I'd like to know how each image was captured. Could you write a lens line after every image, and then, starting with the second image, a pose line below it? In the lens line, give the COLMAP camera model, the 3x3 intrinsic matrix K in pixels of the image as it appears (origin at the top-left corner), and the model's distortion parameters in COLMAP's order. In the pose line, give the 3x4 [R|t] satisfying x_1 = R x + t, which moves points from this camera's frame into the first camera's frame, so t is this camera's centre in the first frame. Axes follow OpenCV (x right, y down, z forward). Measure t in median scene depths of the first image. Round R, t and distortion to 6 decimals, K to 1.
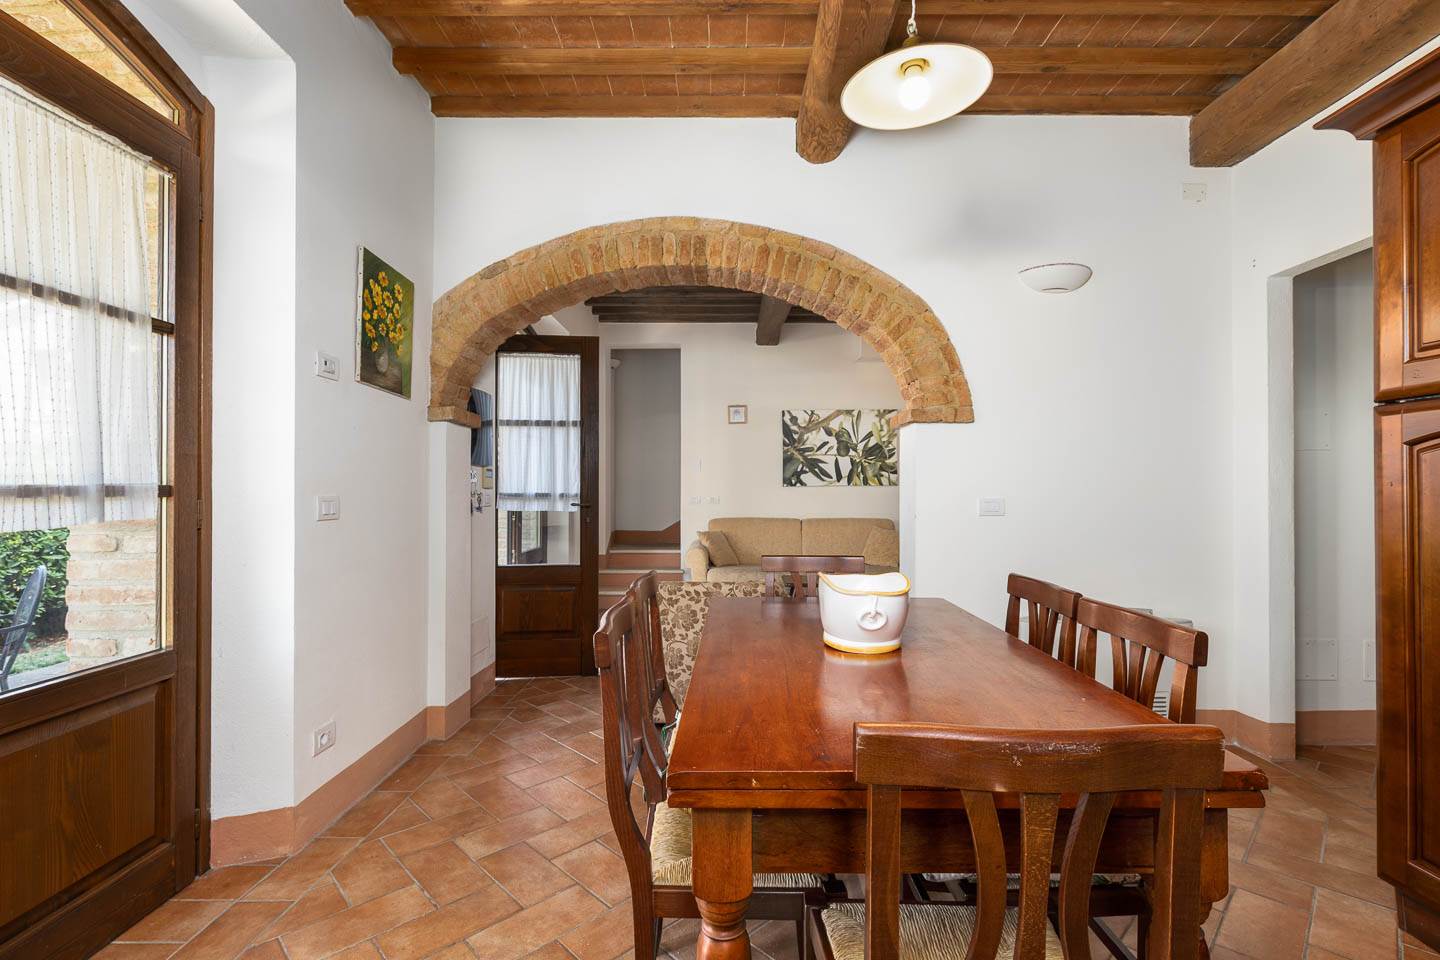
lens RADIAL K [[648.1, 0, 727.2], [0, 648.1, 480.9], [0, 0, 1]] dist [0.003087, -0.000944]
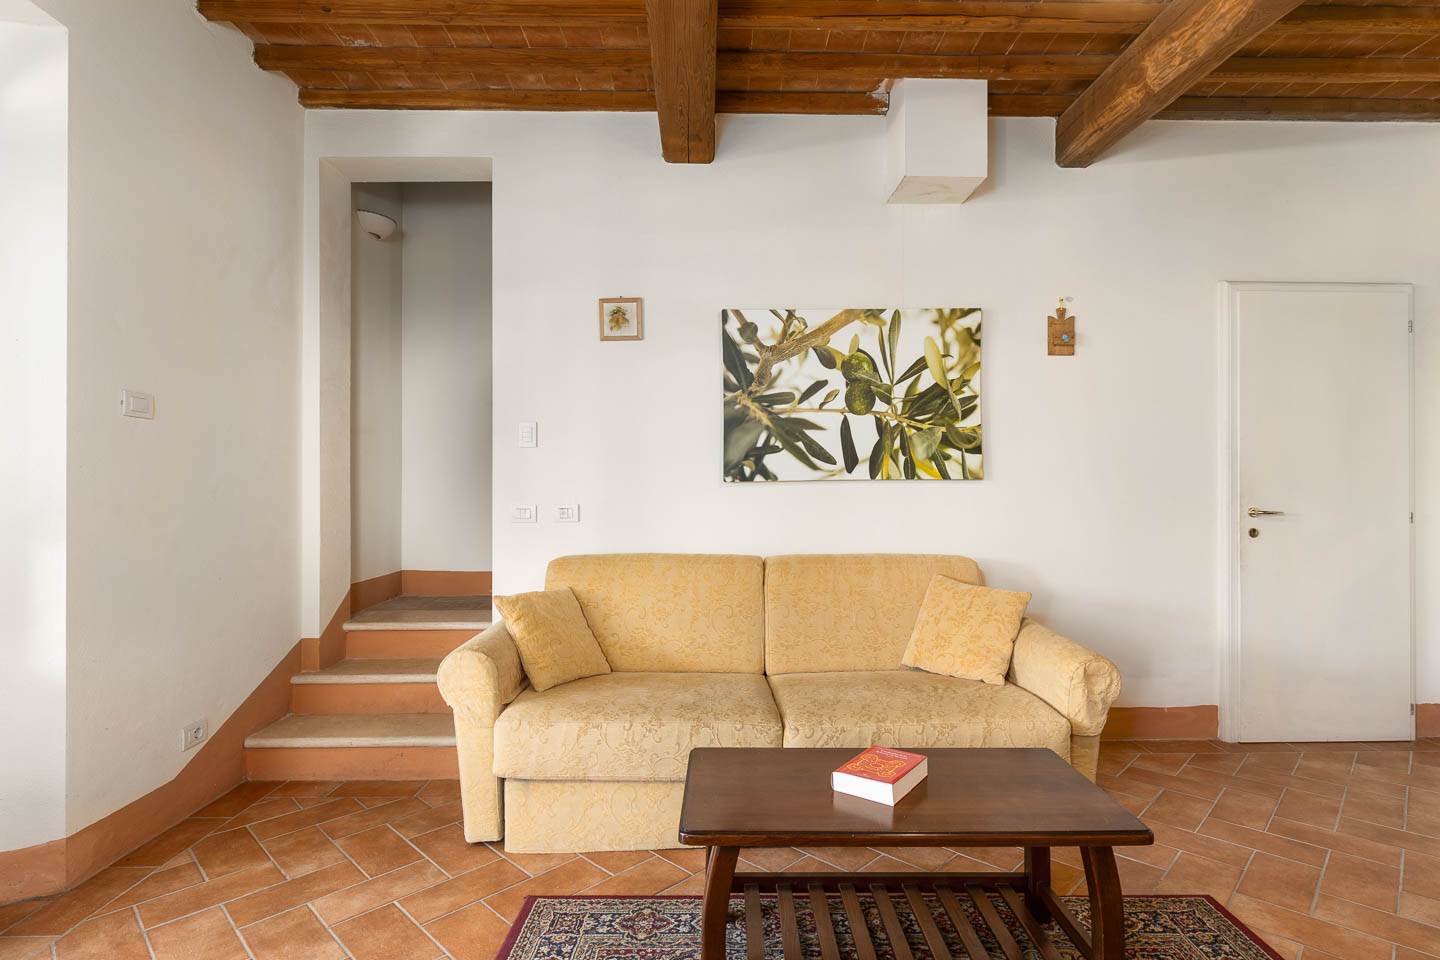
lens RADIAL K [[711.7, 0, 720.5], [0, 711.7, 477.2], [0, 0, 1]] dist [0.004446, 0.000229]
pose [[0.999711, -0.000318, 0.024041, 0.072194], [0.000237, 0.999994, 0.003400, 0.003615], [-0.024042, -0.003393, 0.999705, 0.516944]]
